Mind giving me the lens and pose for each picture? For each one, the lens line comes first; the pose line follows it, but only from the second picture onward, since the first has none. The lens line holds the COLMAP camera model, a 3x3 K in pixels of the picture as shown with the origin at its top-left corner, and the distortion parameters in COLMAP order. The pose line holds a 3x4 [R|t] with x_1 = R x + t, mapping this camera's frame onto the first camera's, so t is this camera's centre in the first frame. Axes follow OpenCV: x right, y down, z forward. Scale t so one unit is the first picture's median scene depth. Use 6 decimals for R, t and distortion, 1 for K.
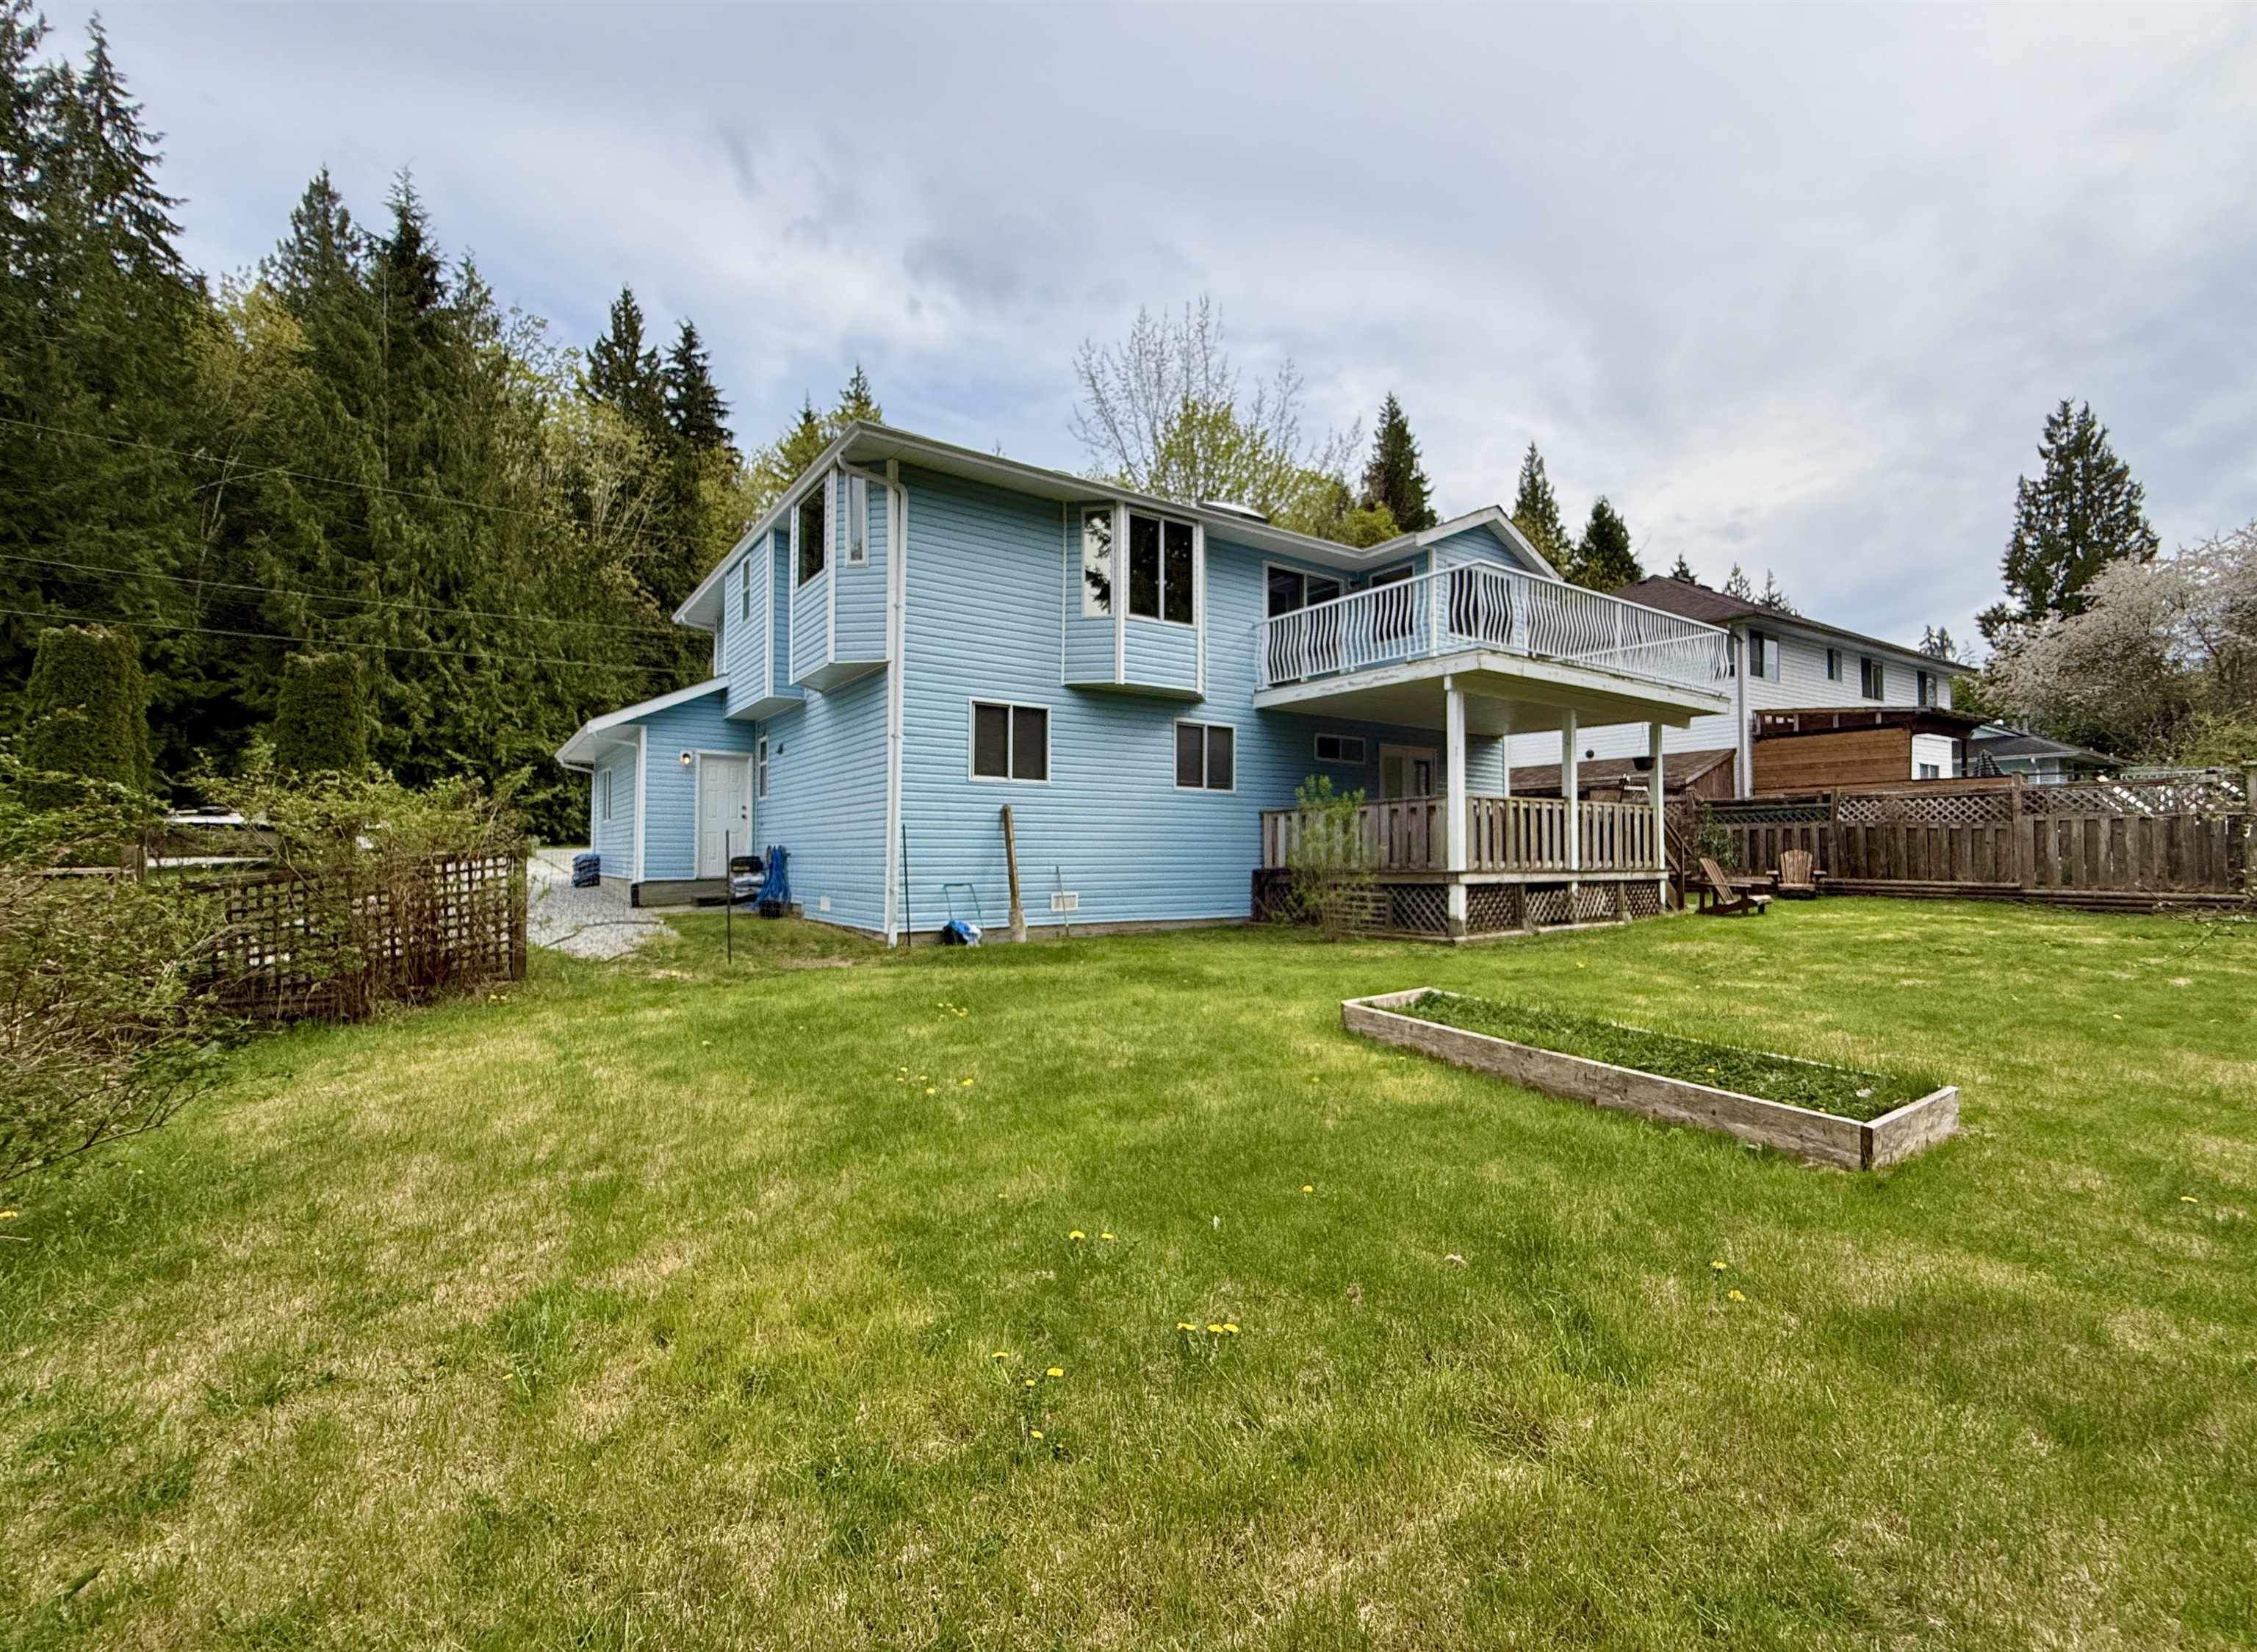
lens RADIAL K [[956.5, 0, 1124.6], [0, 956.5, 821.4], [0, 0, 1]] dist [0.001225, 0.000452]
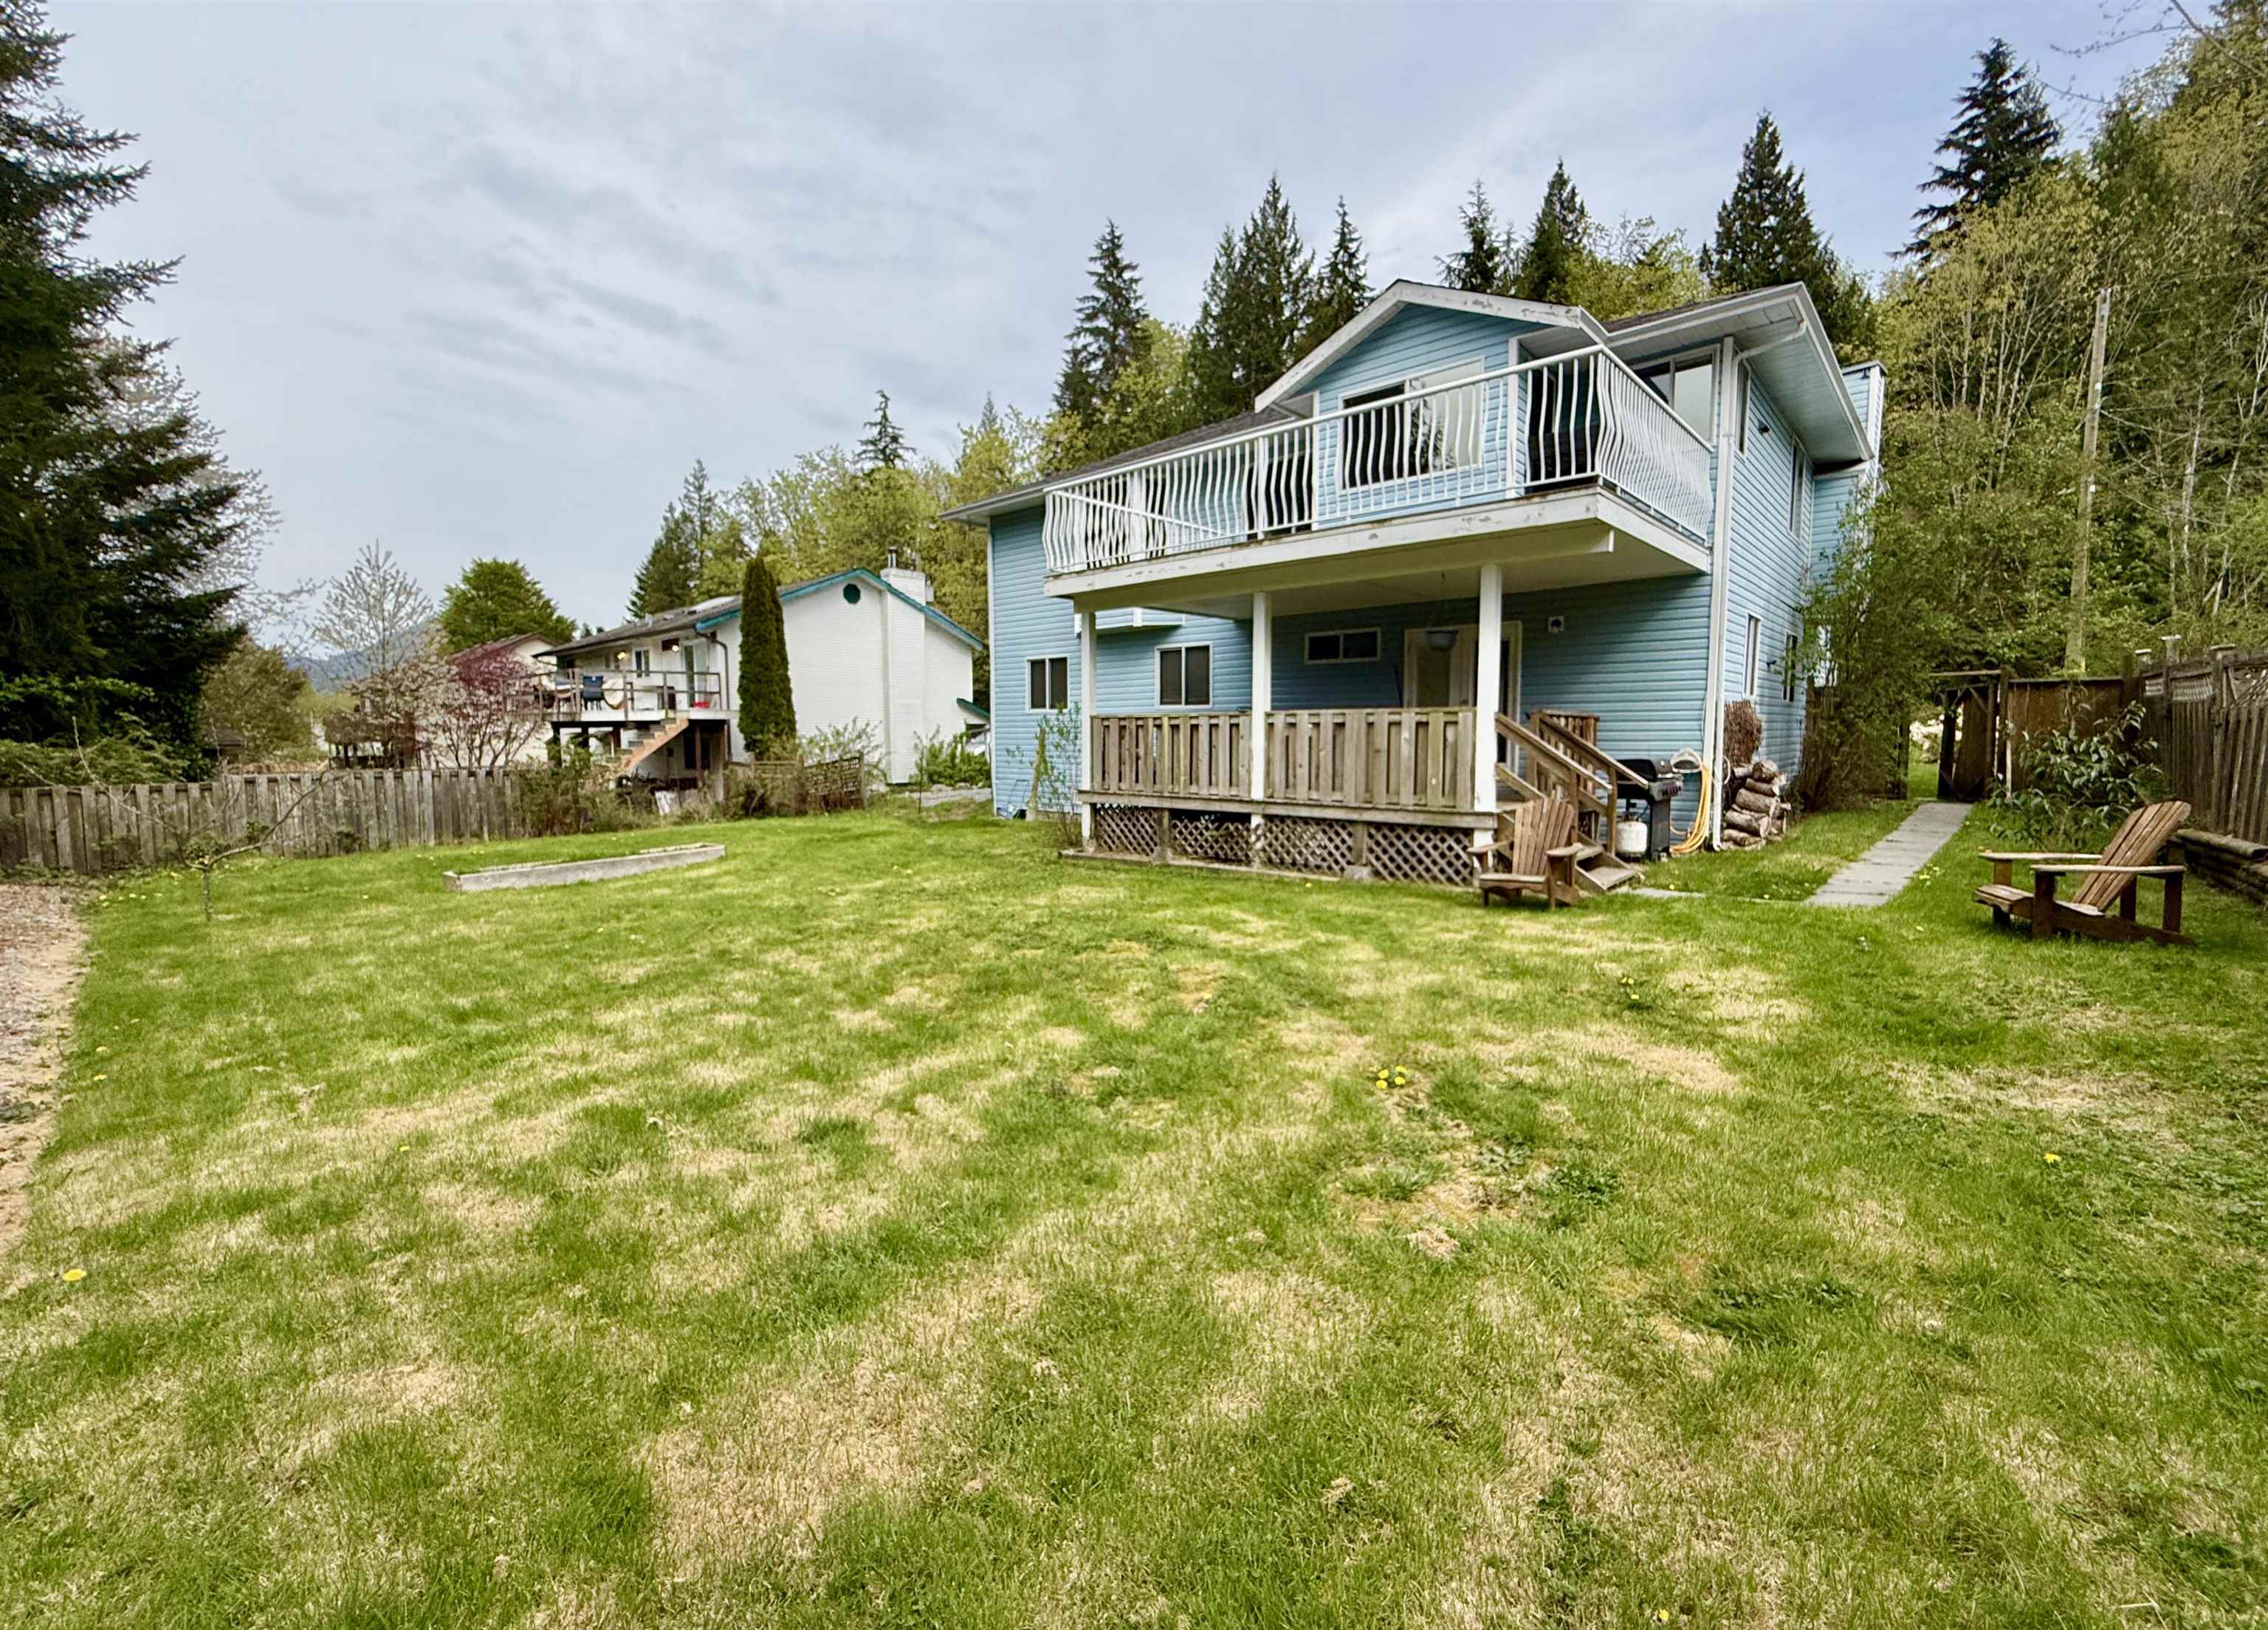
lens RADIAL K [[957.0, 0, 1133.6], [0, 957.0, 819.2], [0, 0, 1]] dist [0.000903, 0.000248]
pose [[0.231316, 0.085685, -0.969098, 1.204303], [0.038928, 0.994501, 0.097223, -0.014001], [0.972100, -0.060214, 0.226708, 0.713273]]
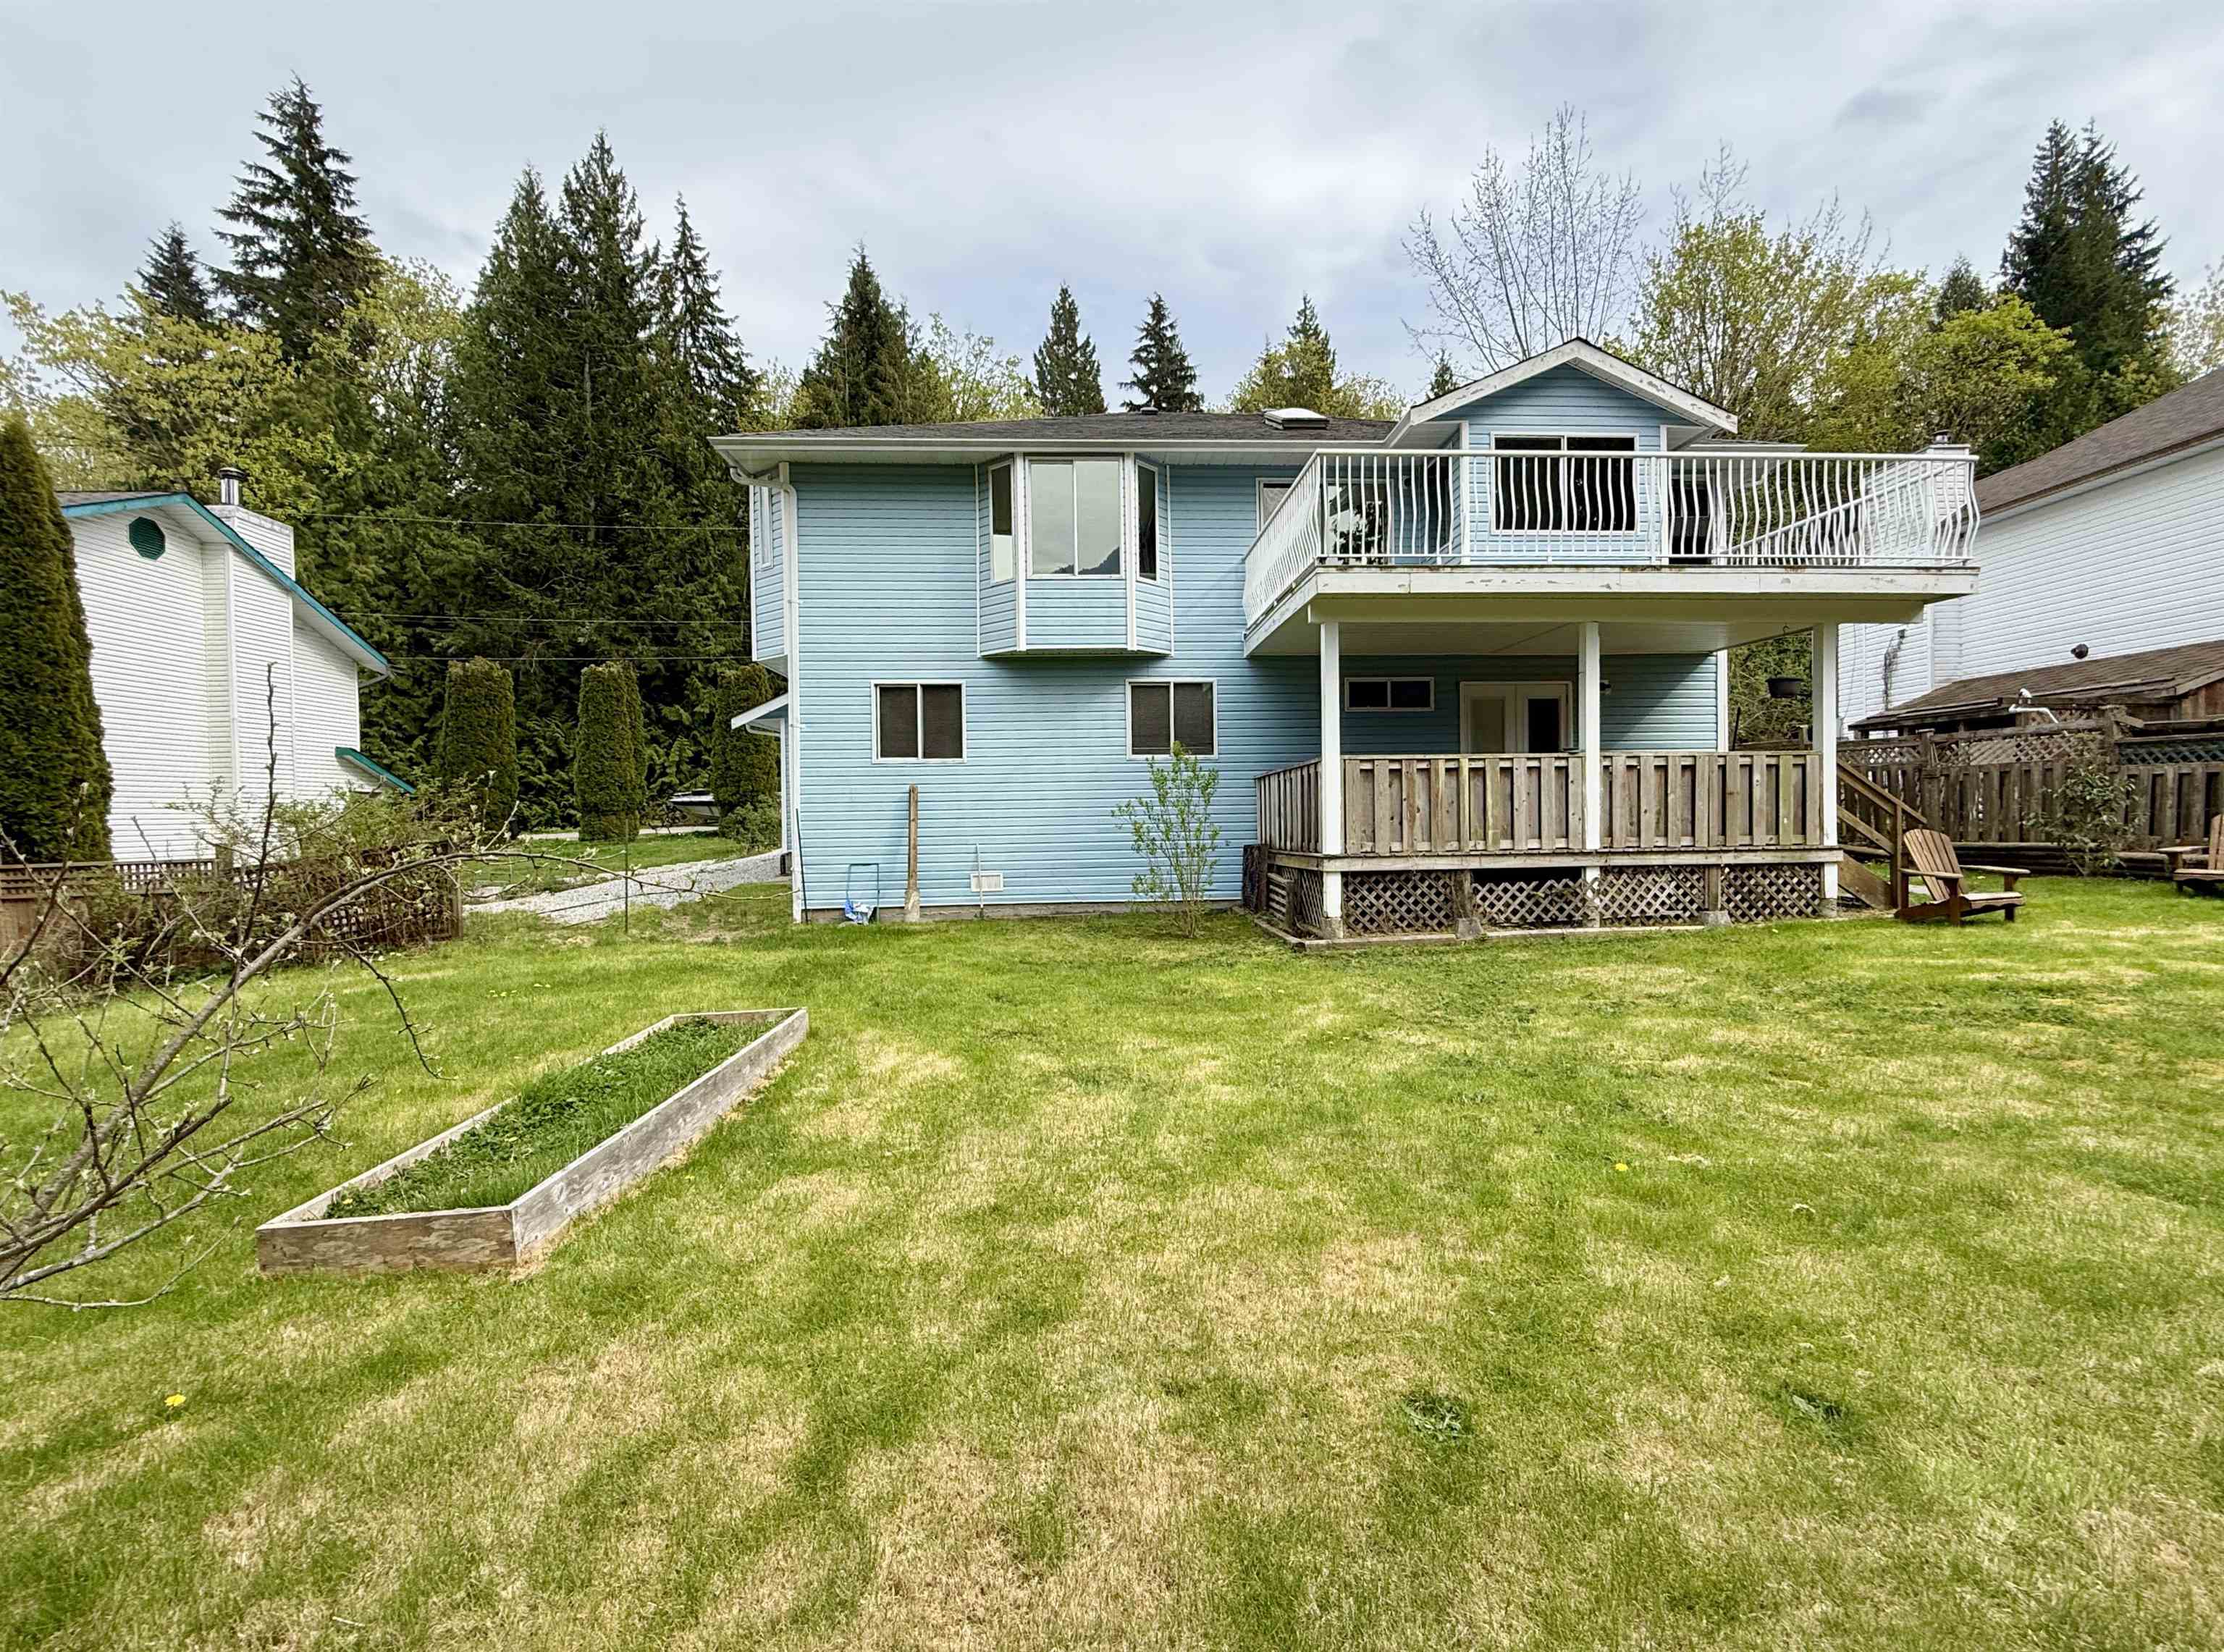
lens RADIAL K [[1002.0, 0, 1153.7], [0, 1002.0, 821.9], [0, 0, 1]] dist [0.006627, -0.001156]
pose [[0.865019, -0.007971, -0.501676, 0.556692], [0.034711, 0.998429, 0.043986, -0.014454], [0.500537, -0.055462, 0.863937, 0.194133]]
